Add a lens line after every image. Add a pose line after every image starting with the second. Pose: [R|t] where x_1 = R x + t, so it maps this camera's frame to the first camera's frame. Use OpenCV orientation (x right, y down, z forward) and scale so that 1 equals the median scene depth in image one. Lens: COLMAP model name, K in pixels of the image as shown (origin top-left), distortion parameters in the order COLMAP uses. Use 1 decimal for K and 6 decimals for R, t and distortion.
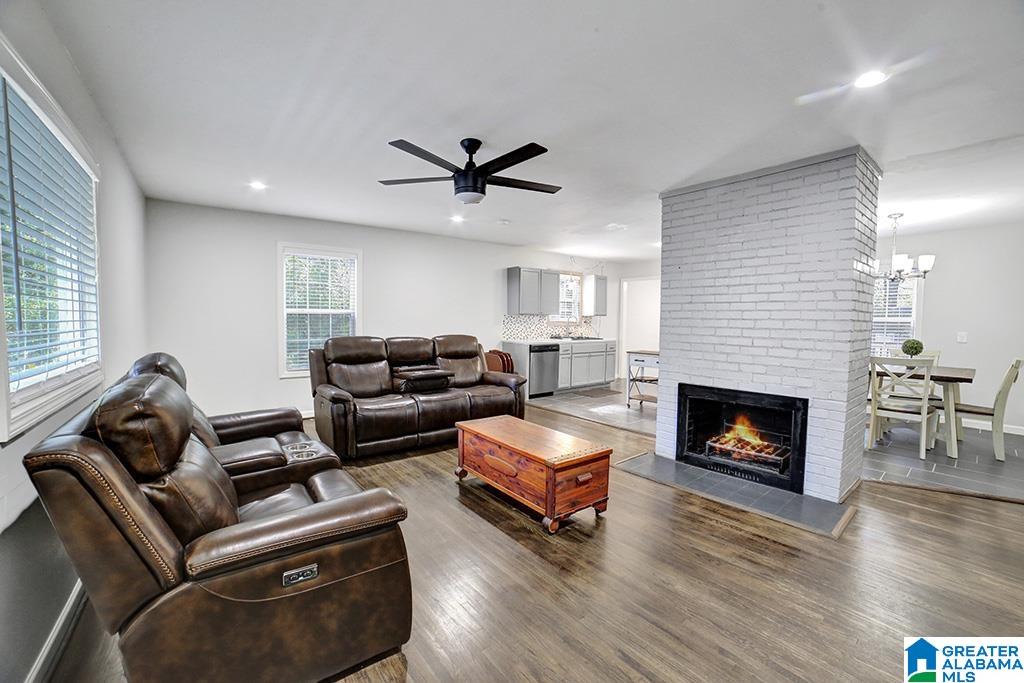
lens RADIAL K [[406.0, 0, 512.0], [0, 406.0, 341.5], [0, 0, 1]] dist [-0.084392, 0.019928]
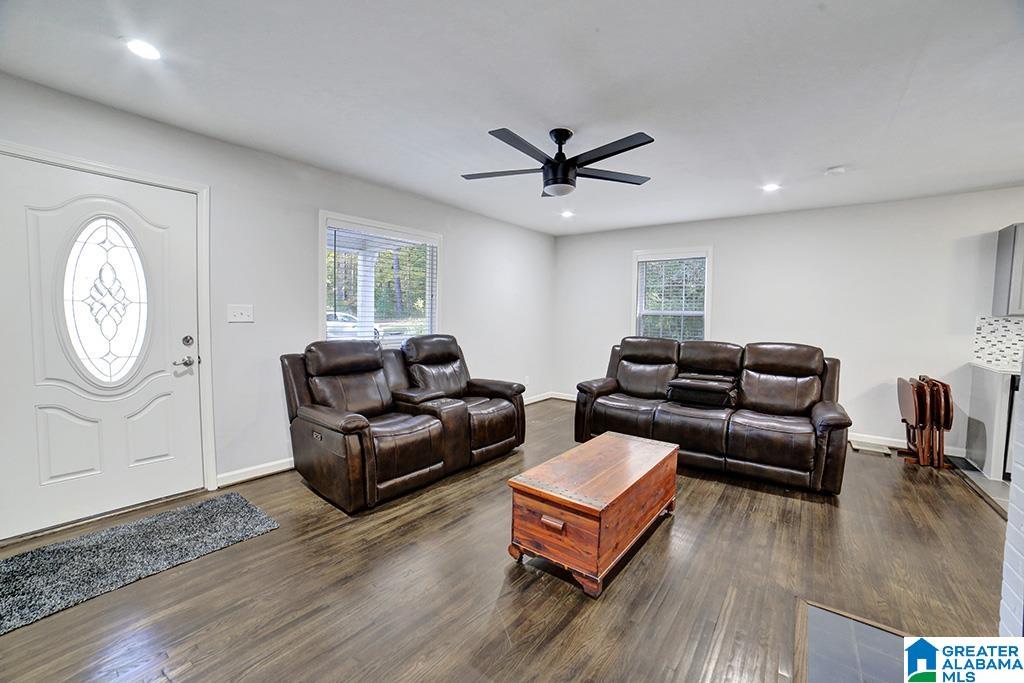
lens RADIAL K [[406.0, 0, 512.0], [0, 406.0, 341.5], [0, 0, 1]] dist [-0.084392, 0.019928]
pose [[0.266469, 0.053631, -0.962350, 0.605292], [-0.064405, 0.997210, 0.037741, -0.020017], [0.961689, 0.051923, 0.269180, 0.486260]]
